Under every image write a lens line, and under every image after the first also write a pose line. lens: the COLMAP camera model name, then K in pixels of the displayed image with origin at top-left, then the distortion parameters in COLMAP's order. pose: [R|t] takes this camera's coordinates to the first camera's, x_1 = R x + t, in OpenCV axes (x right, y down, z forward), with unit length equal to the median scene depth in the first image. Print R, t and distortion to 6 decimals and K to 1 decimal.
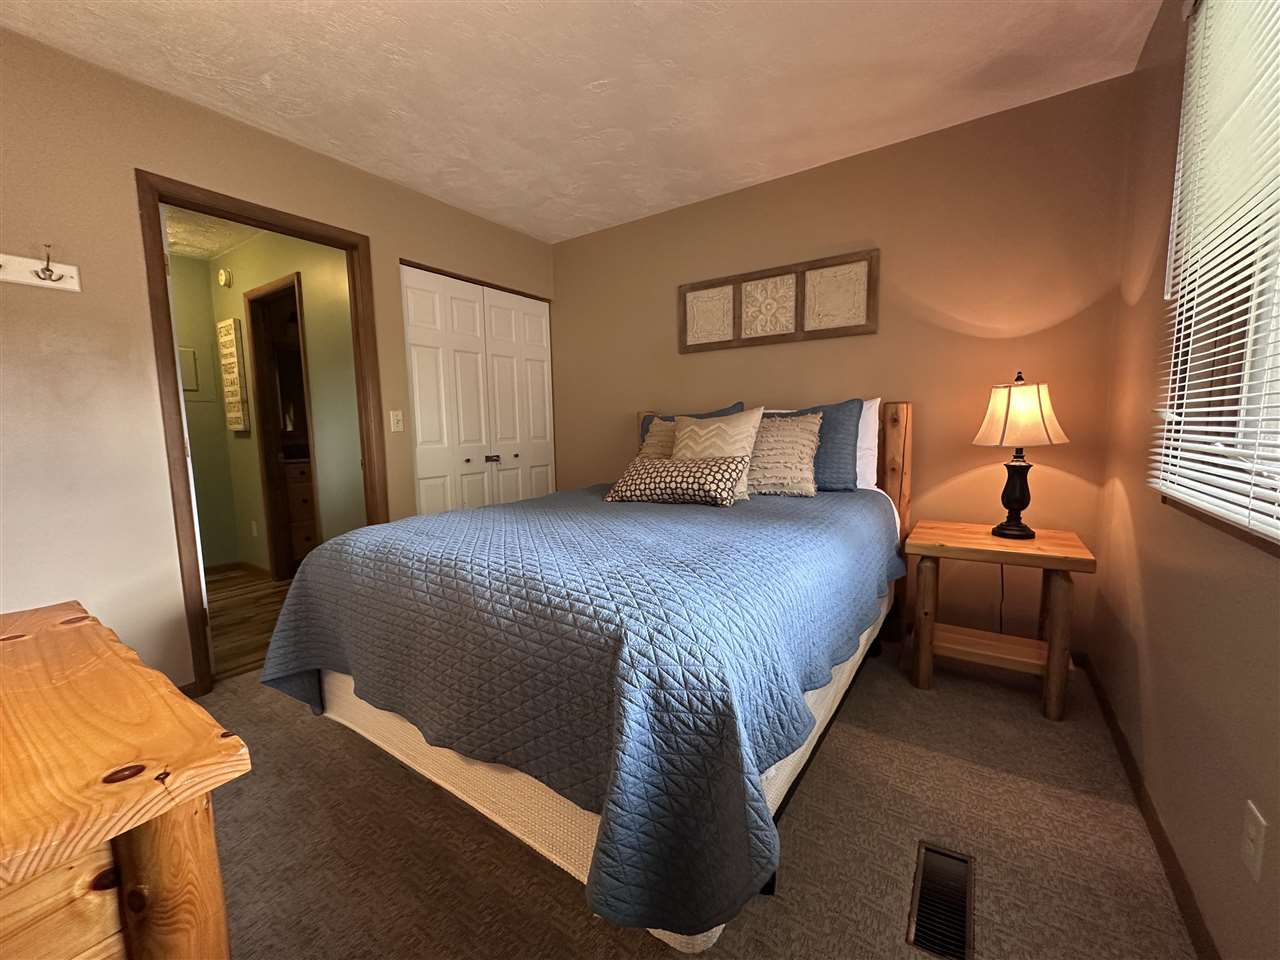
lens RADIAL K [[508.0, 0, 641.2], [0, 508.0, 478.1], [0, 0, 1]] dist [-0.003820, 0.001204]
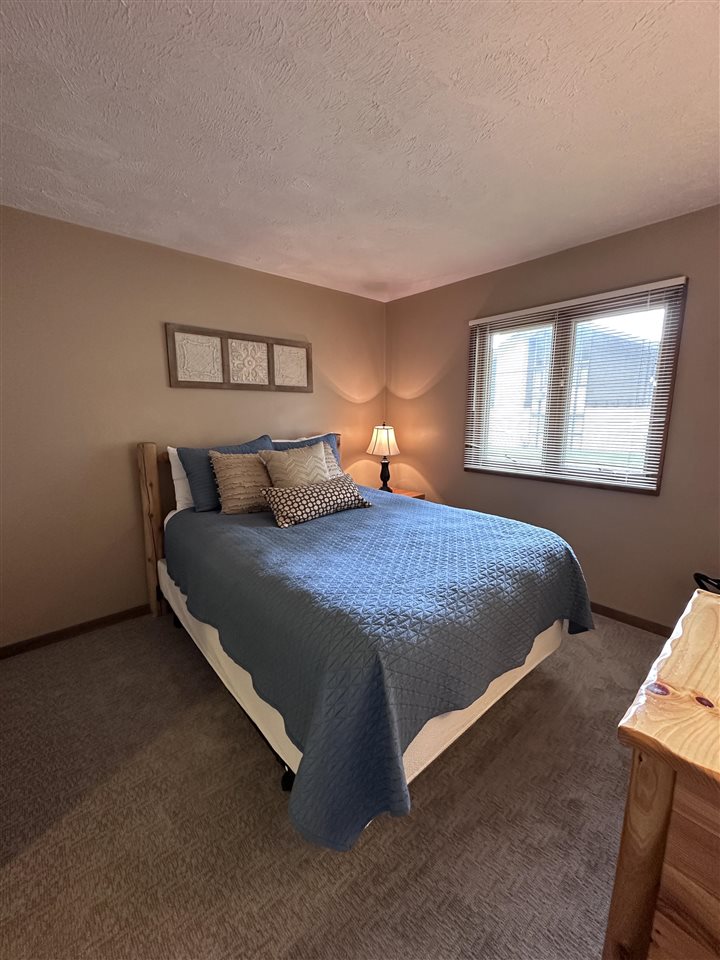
lens RADIAL K [[381.0, 0, 360.3], [0, 381.0, 479.6], [0, 0, 1]] dist [-0.003820, 0.001204]
pose [[0.258569, -0.150674, 0.954170, -0.706774], [0.100641, 0.986587, 0.128520, -0.134175], [-0.960736, 0.062797, 0.270265, 0.474959]]
